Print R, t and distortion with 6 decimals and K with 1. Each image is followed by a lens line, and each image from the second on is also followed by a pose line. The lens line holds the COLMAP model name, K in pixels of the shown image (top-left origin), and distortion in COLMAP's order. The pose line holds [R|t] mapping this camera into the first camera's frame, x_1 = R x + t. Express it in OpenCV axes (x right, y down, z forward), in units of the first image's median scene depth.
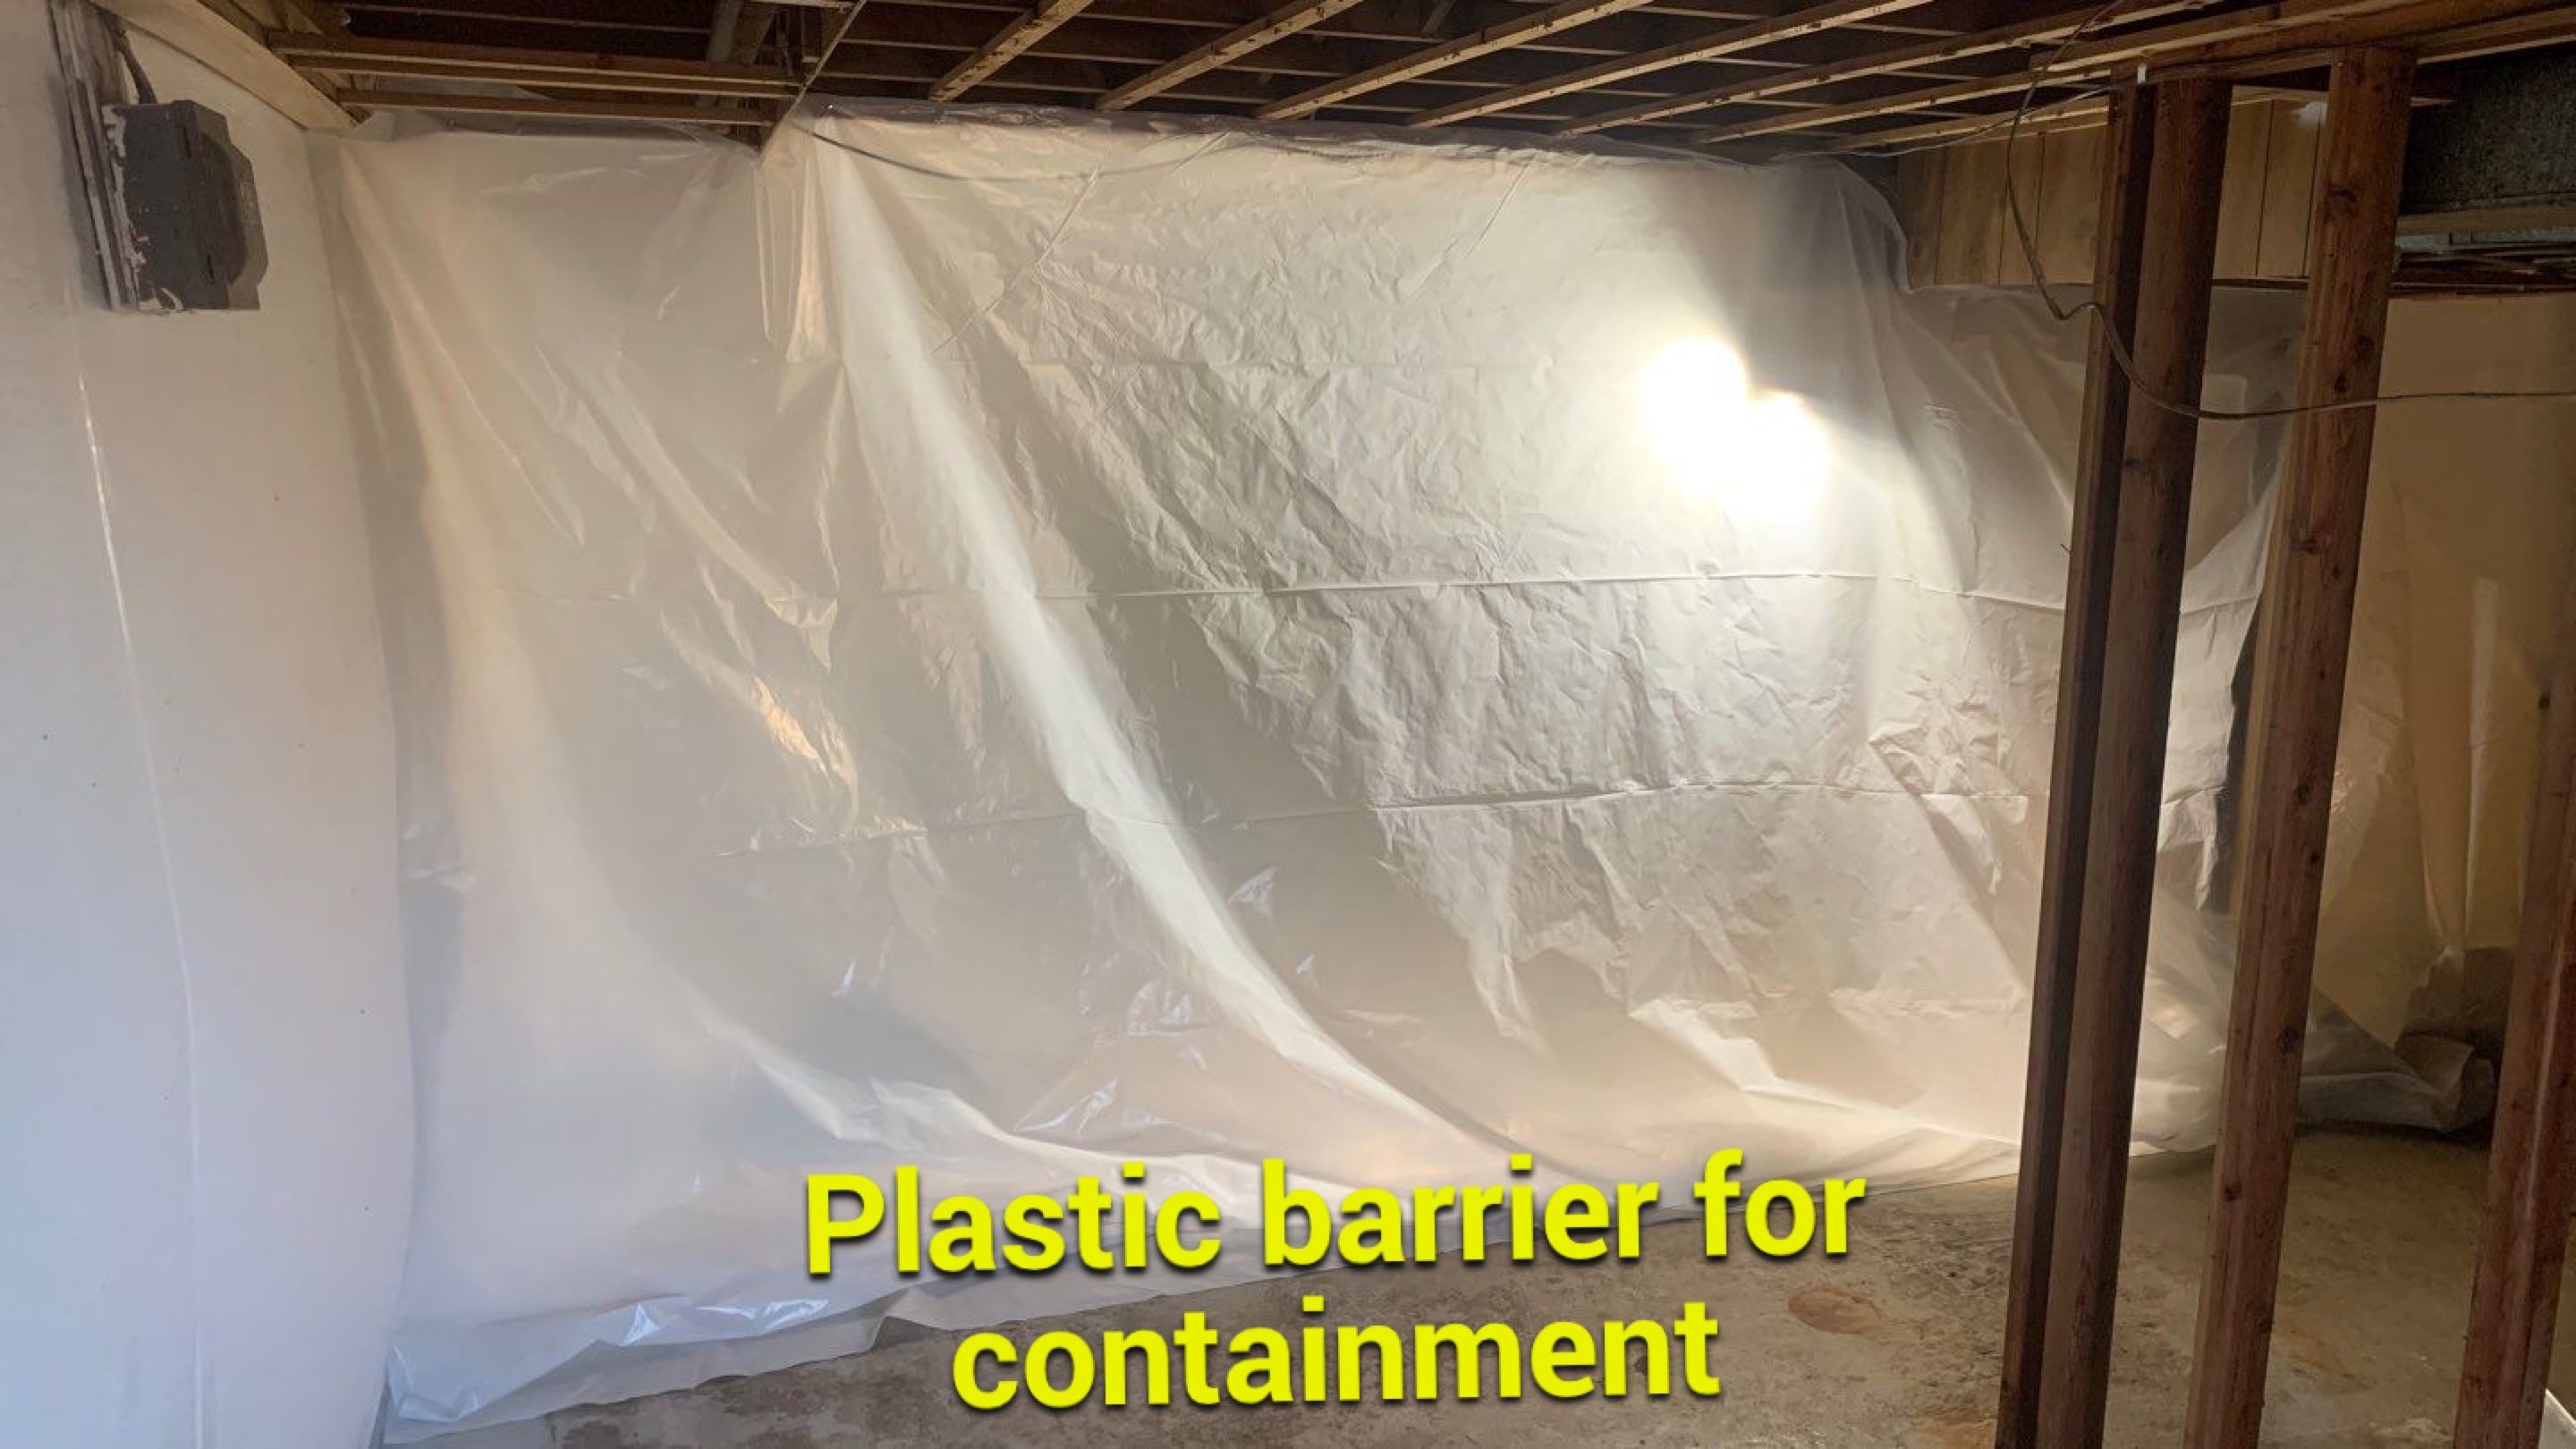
lens RADIAL K [[1920.6, 0, 1288.0], [0, 1920.6, 724.5], [0, 0, 1]] dist [0.058040, -0.038697]
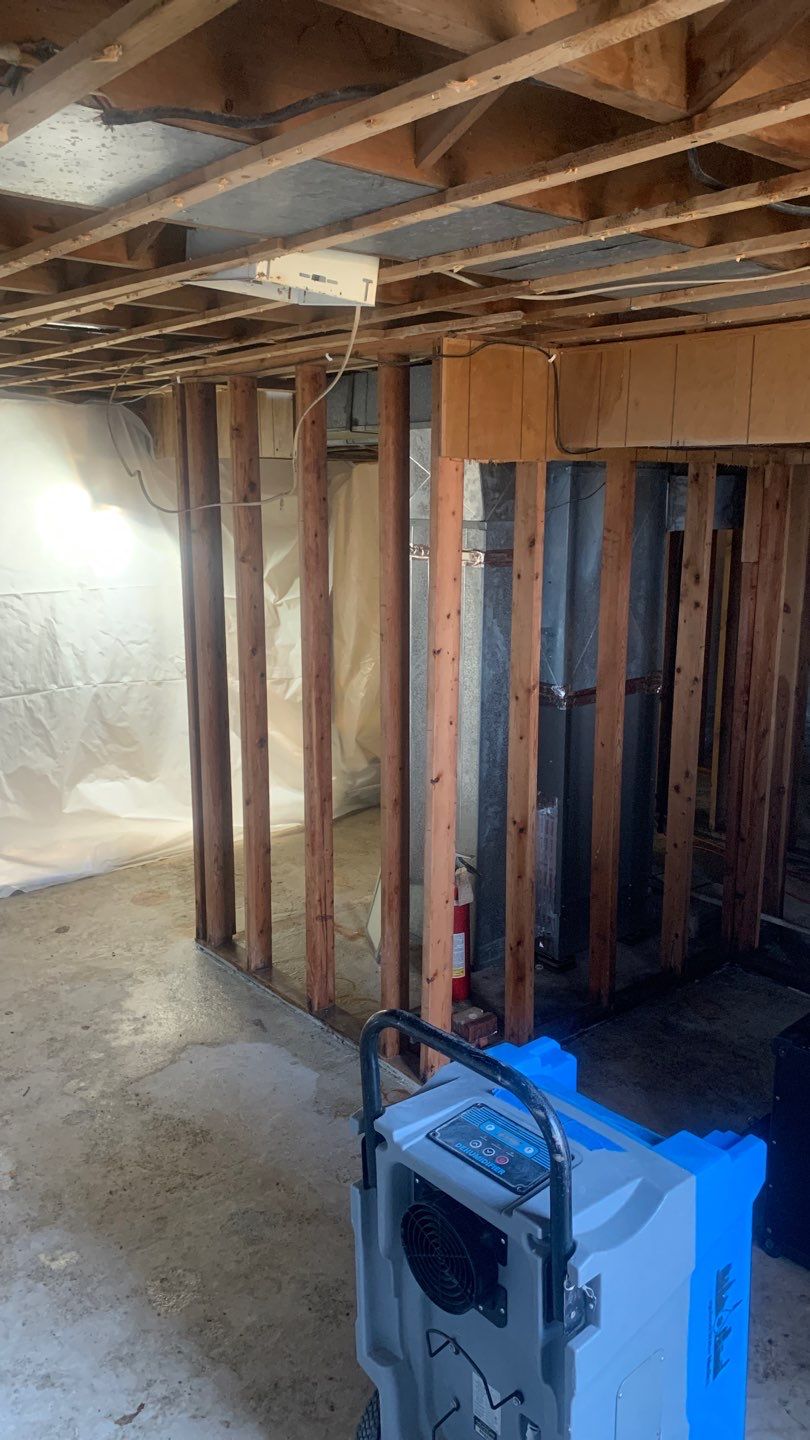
lens RADIAL K [[1106.6, 0, 406.5], [0, 1106.6, 714.1], [0, 0, 1]] dist [0.074793, -0.046485]
pose [[0.931988, -0.081821, 0.353134, 0.100842], [0.078959, 0.996623, 0.022531, 0.065040], [-0.353785, 0.006885, 0.935301, -0.318082]]
